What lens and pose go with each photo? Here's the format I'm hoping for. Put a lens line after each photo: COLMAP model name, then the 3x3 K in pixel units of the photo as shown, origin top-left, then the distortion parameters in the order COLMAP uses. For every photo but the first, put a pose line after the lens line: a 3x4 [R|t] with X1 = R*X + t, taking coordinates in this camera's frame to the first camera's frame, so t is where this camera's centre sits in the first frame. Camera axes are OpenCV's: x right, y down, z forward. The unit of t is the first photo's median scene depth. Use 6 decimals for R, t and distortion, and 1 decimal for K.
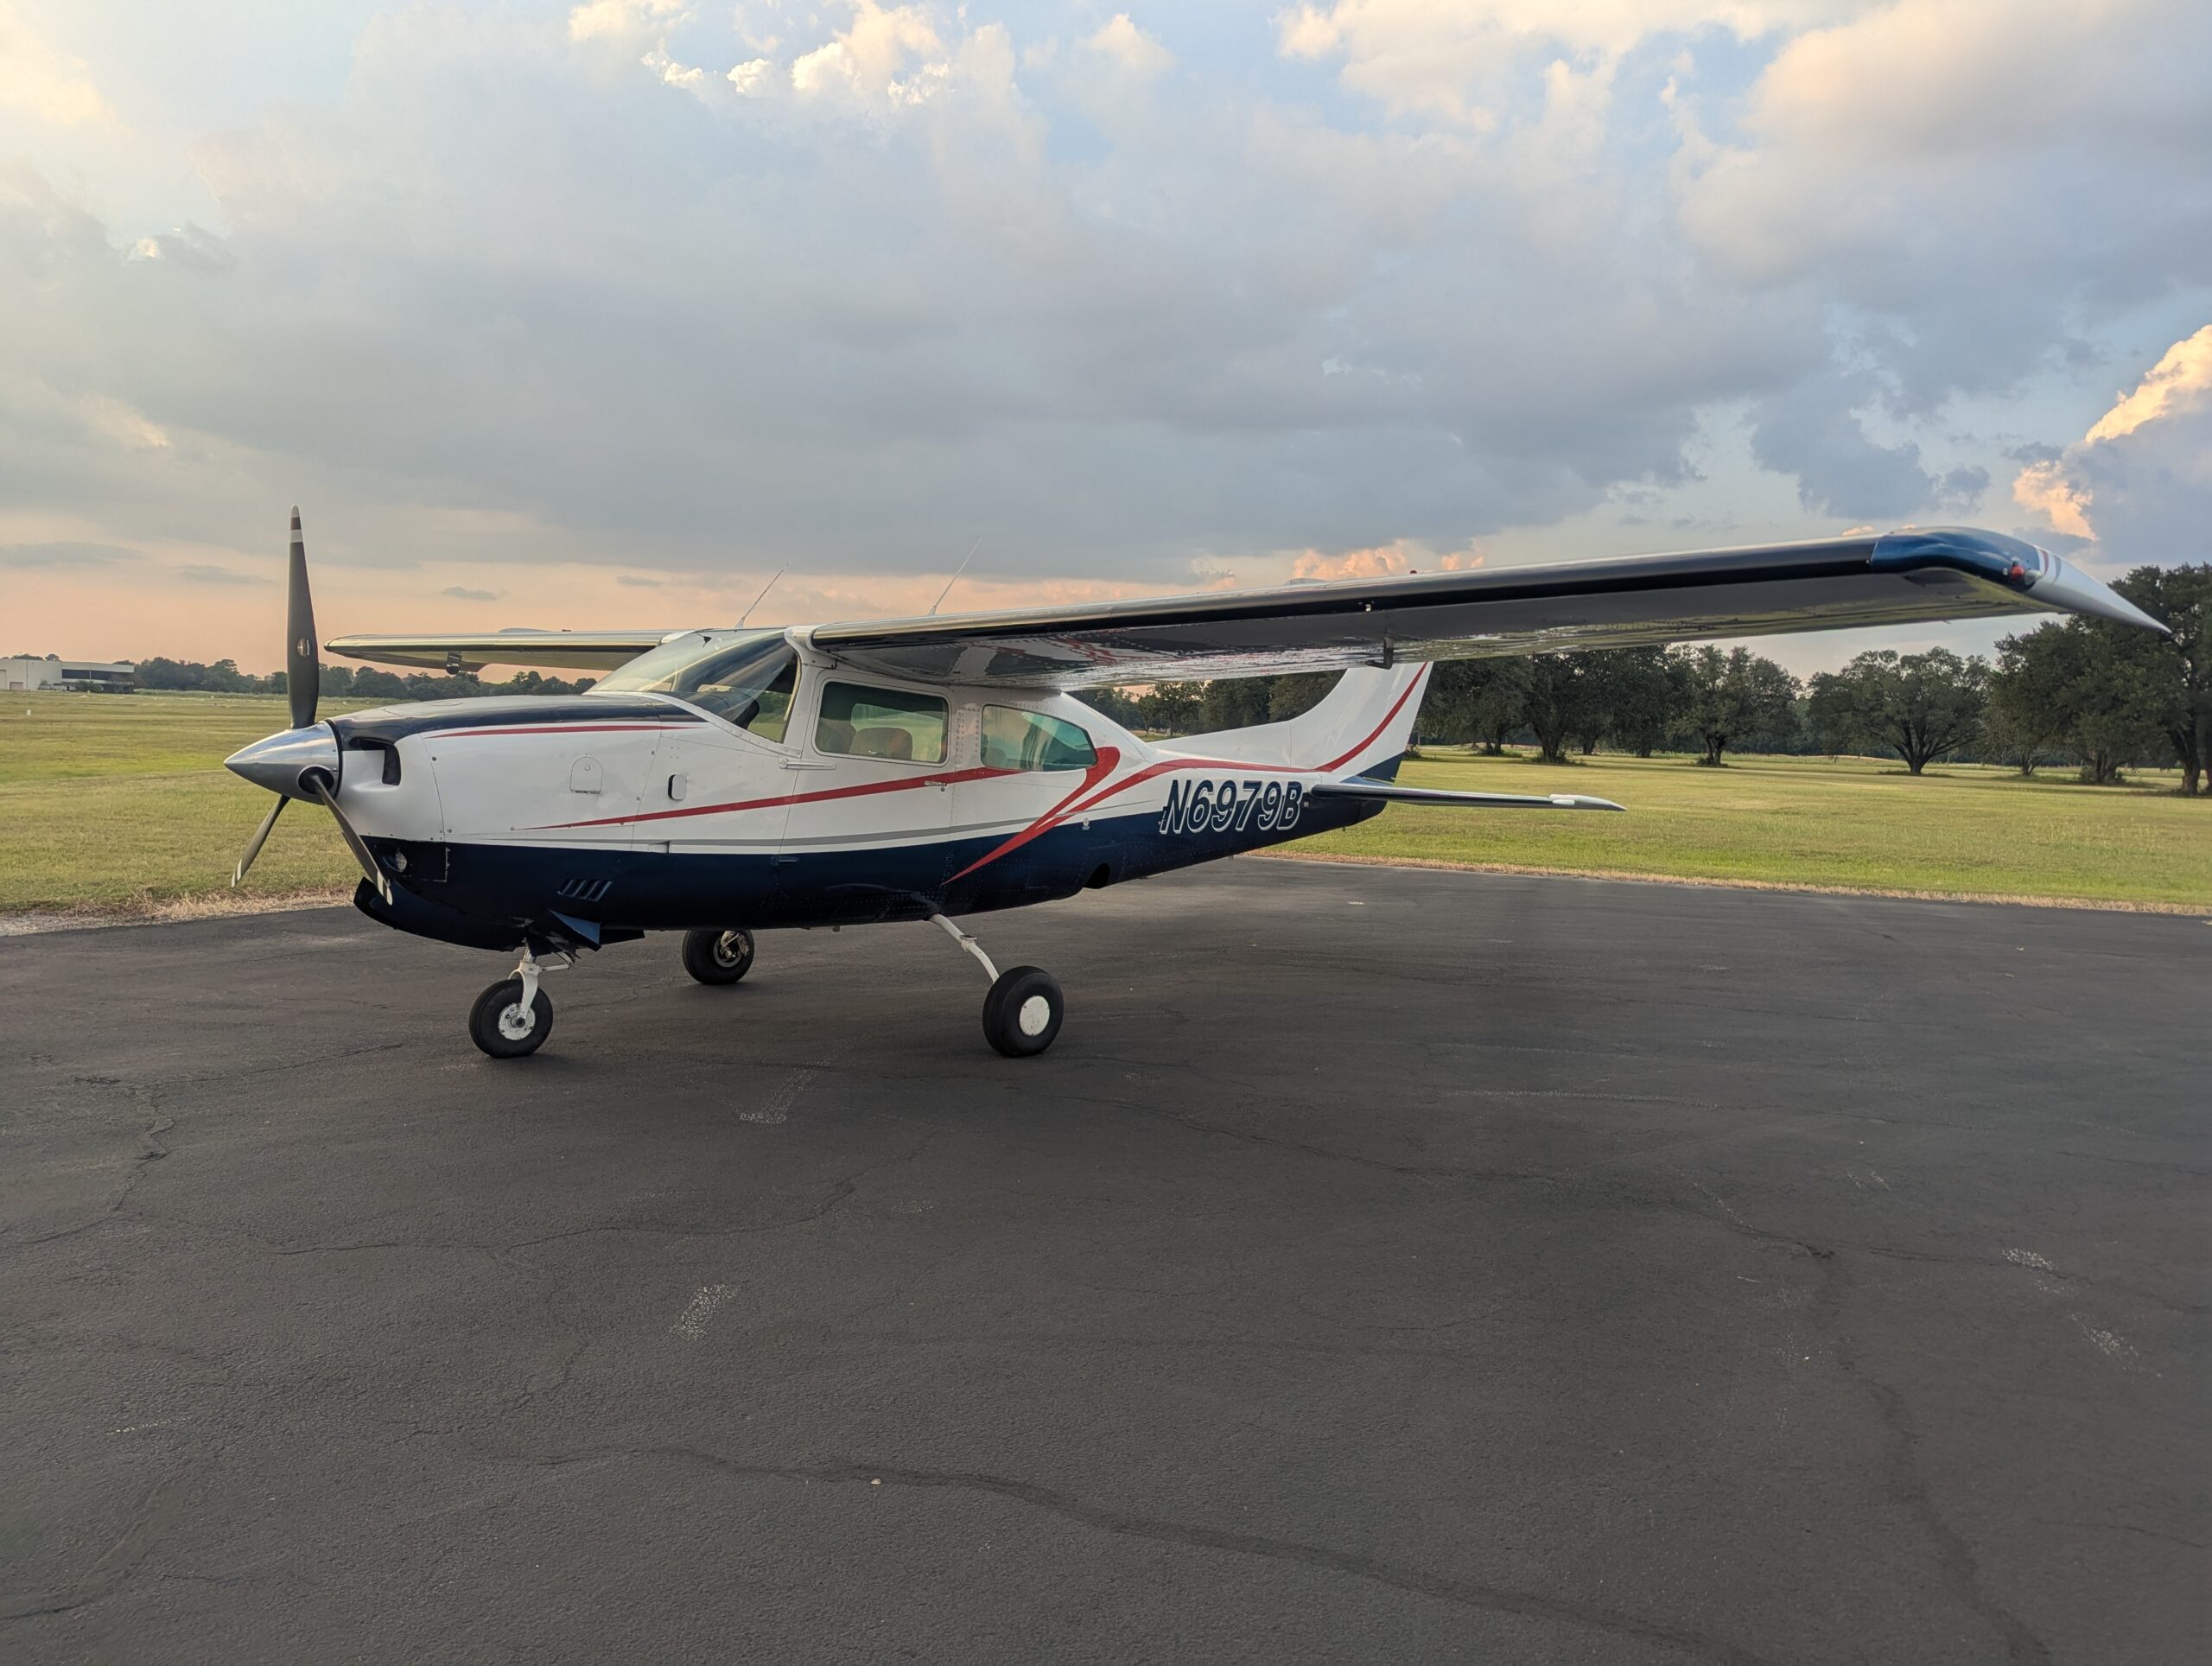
lens RADIAL K [[1585.4, 0, 1106.0], [0, 1585.4, 833.0], [0, 0, 1]] dist [0.070156, -0.062490]
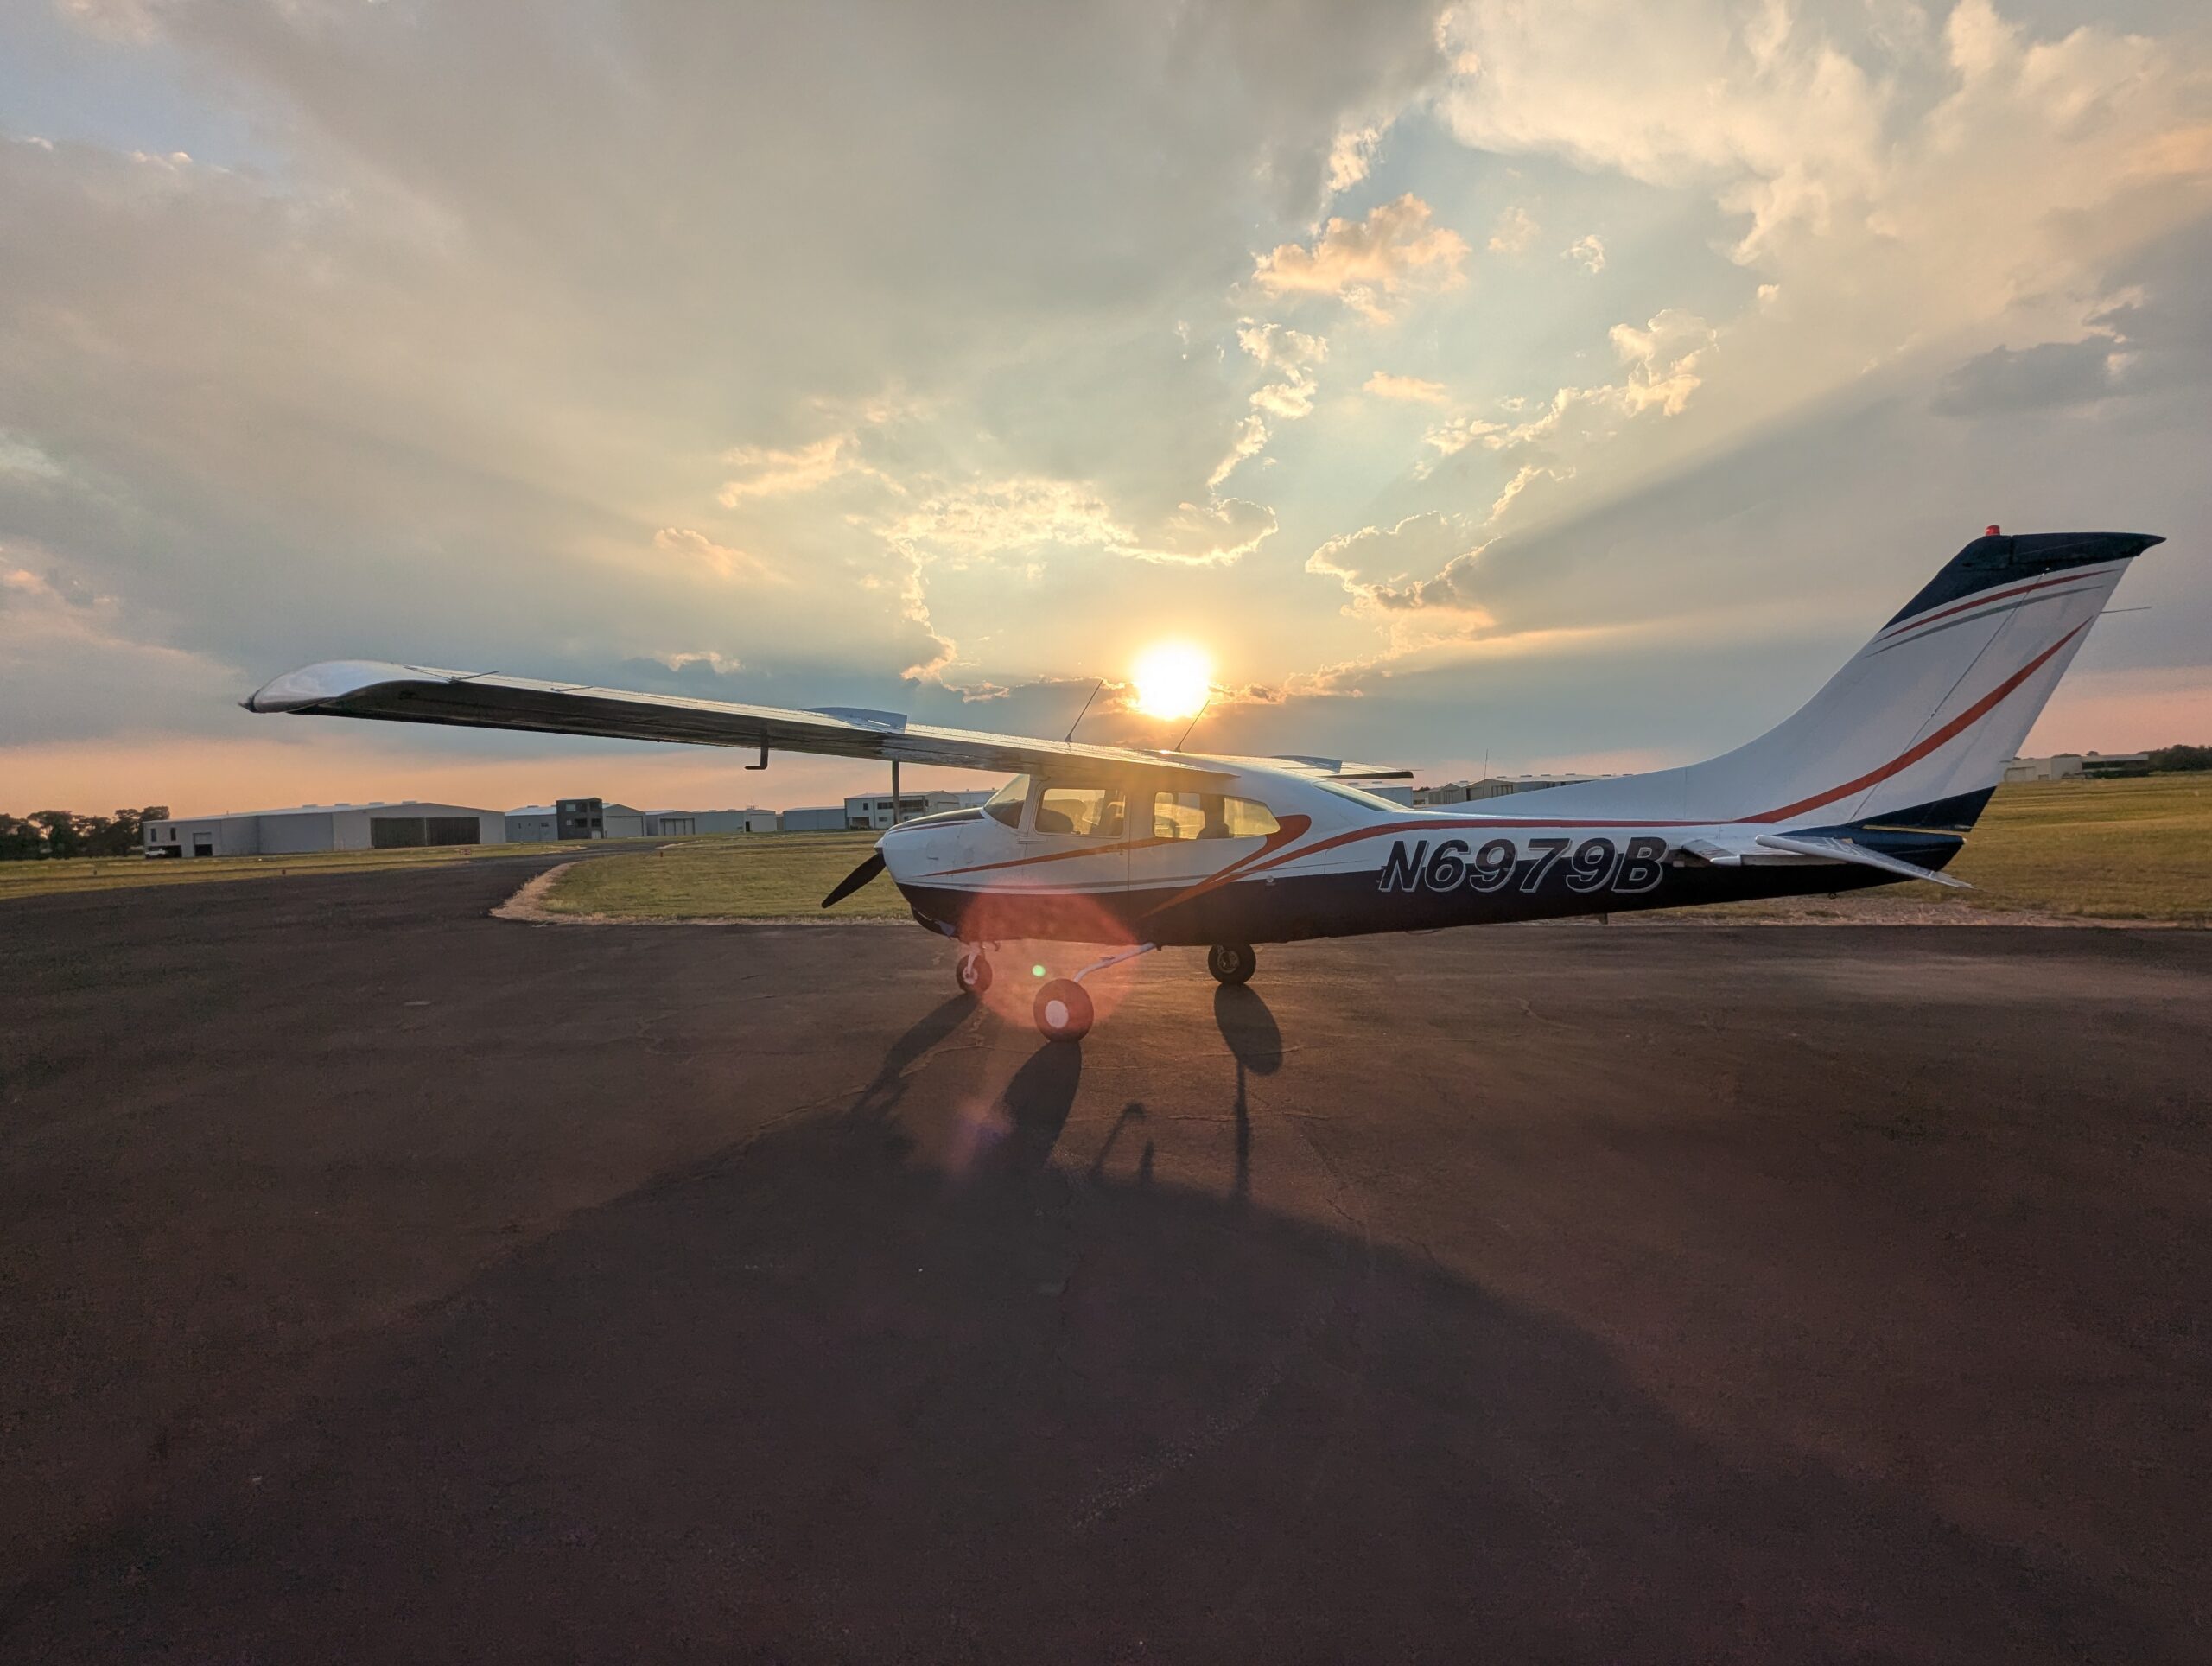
lens RADIAL K [[1068.4, 0, 1084.9], [0, 1068.4, 828.0], [0, 0, 1]] dist [-0.018285, 0.014438]
pose [[0.200437, -0.034785, -0.979089, 0.692310], [-0.017068, 0.999094, -0.038990, -0.010712], [0.979558, 0.024527, 0.199661, 0.639691]]
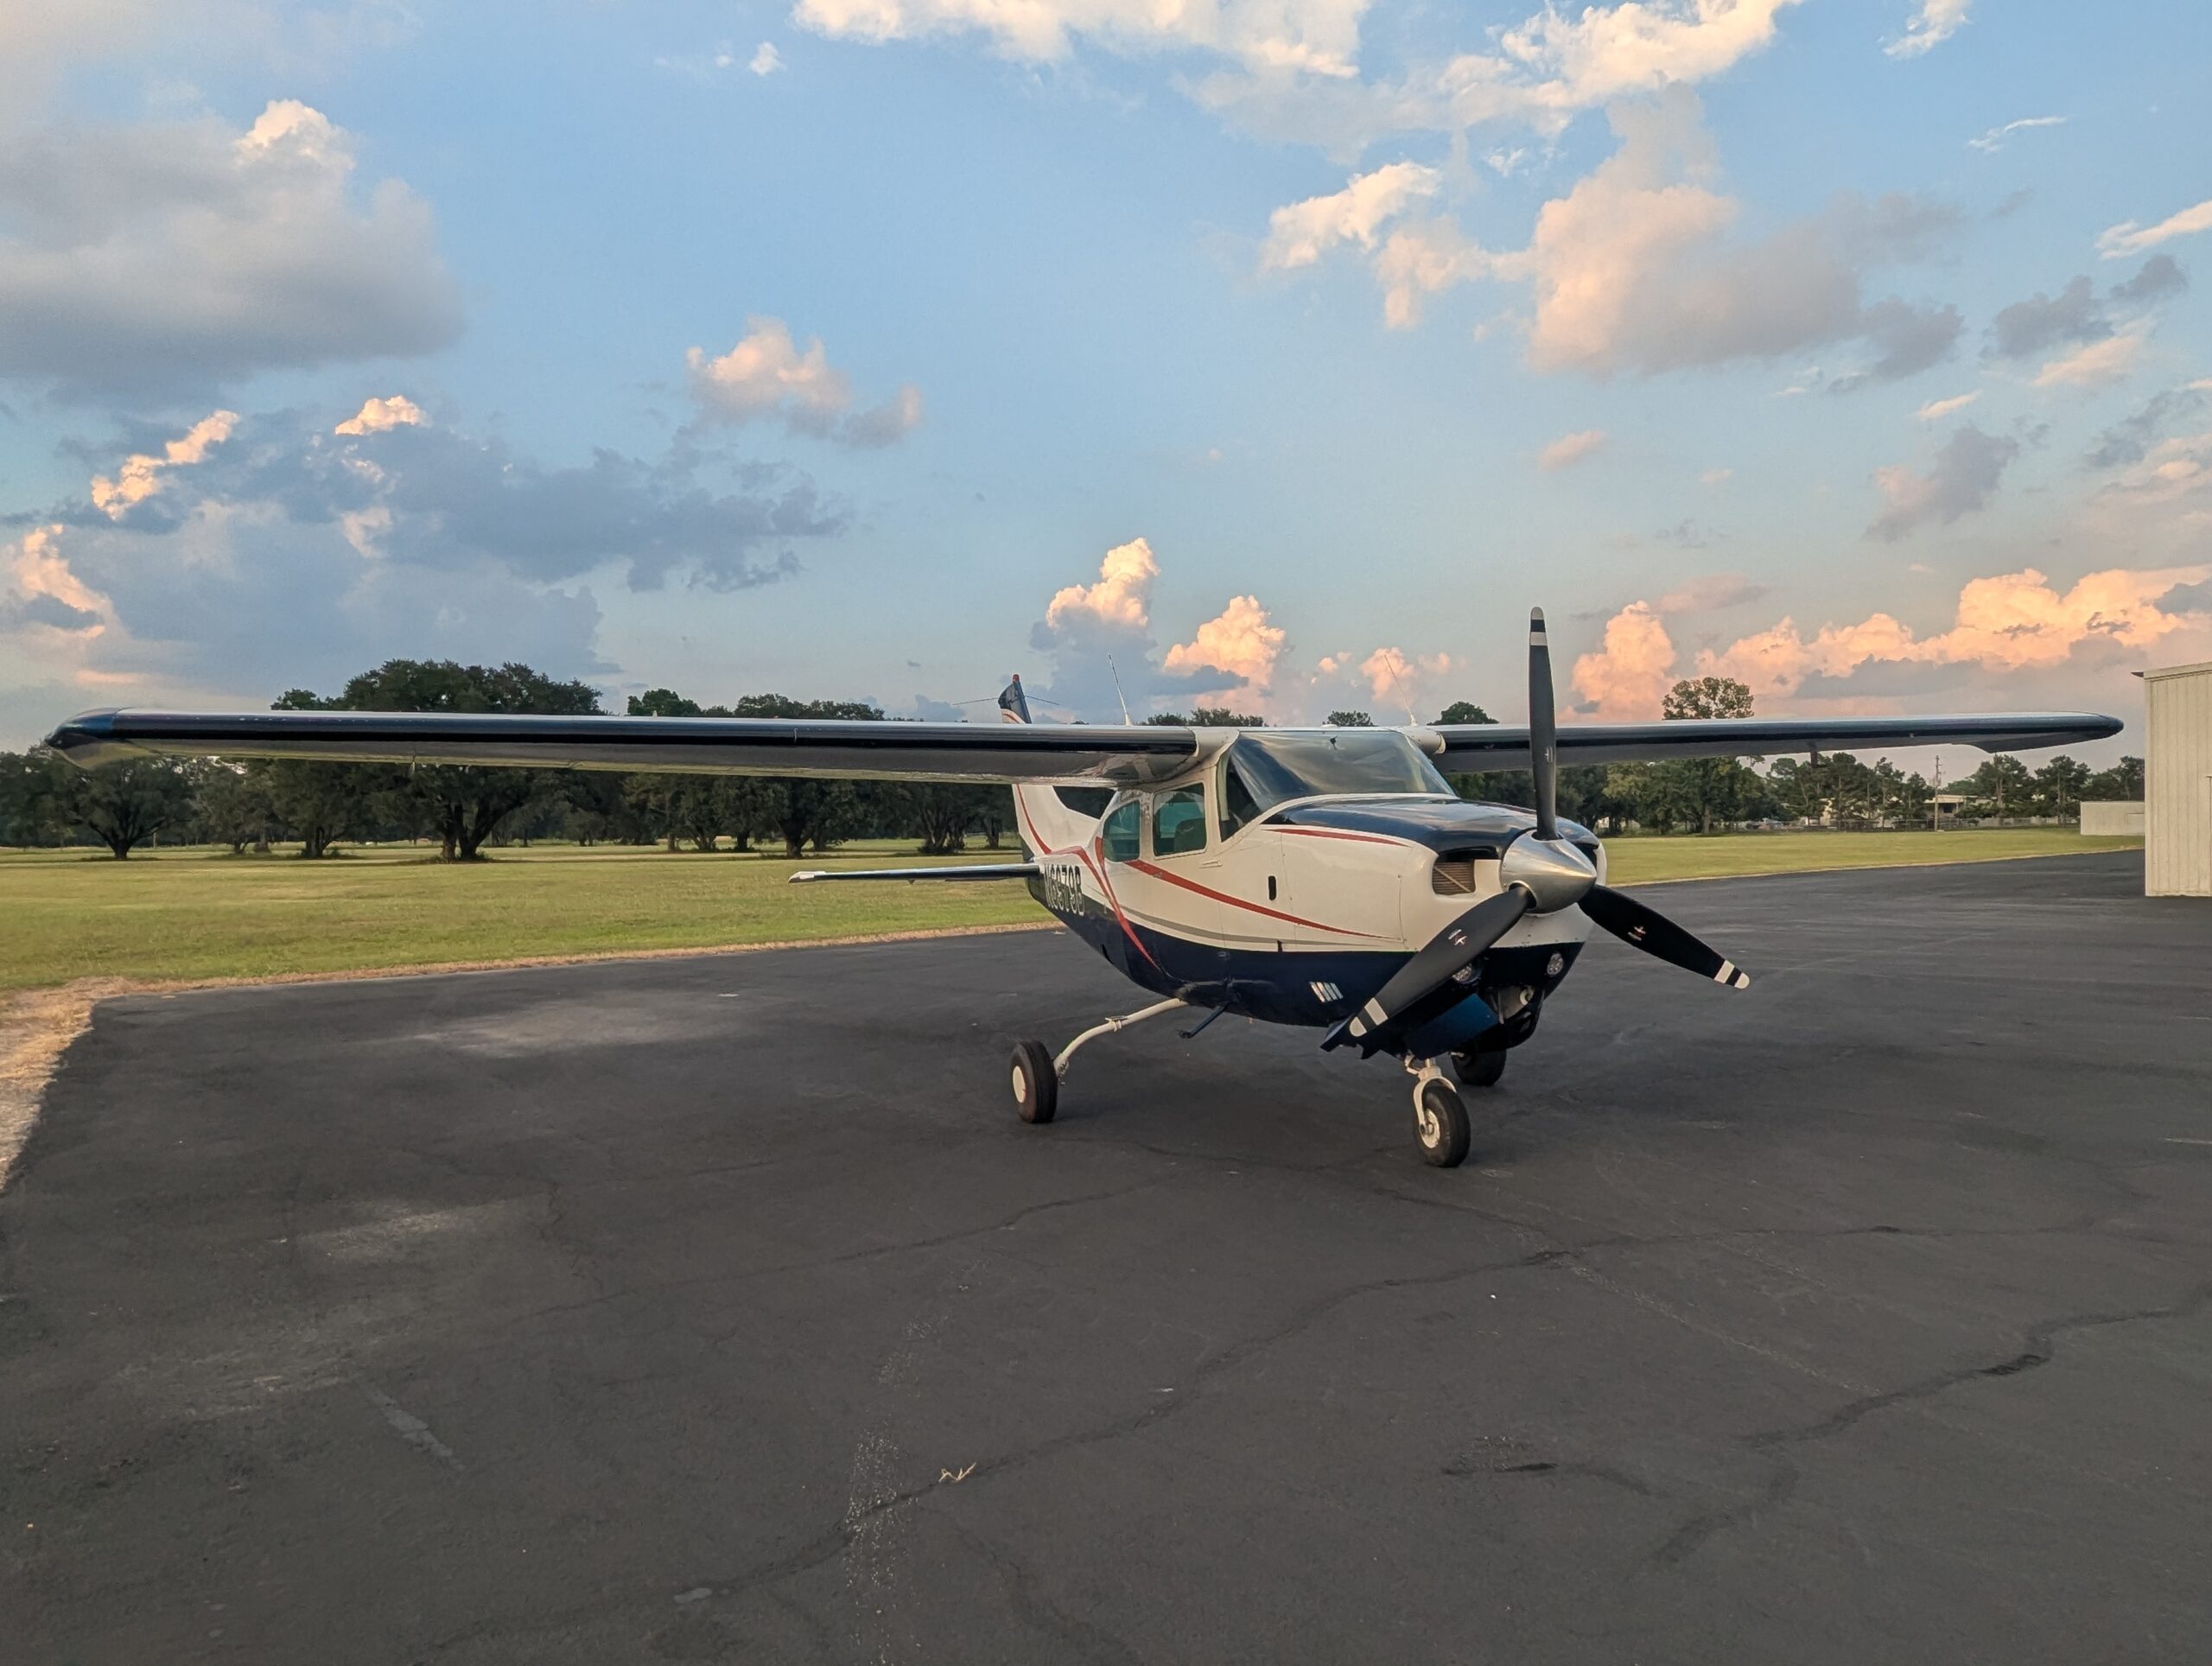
lens RADIAL K [[1611.9, 0, 1093.5], [0, 1611.9, 824.7], [0, 0, 1]] dist [-0.010116, 0.076320]
pose [[0.453196, -0.038647, 0.890573, -0.985188], [0.087100, 0.996199, -0.001093, -0.063373], [-0.887145, 0.078064, 0.454840, 0.534898]]
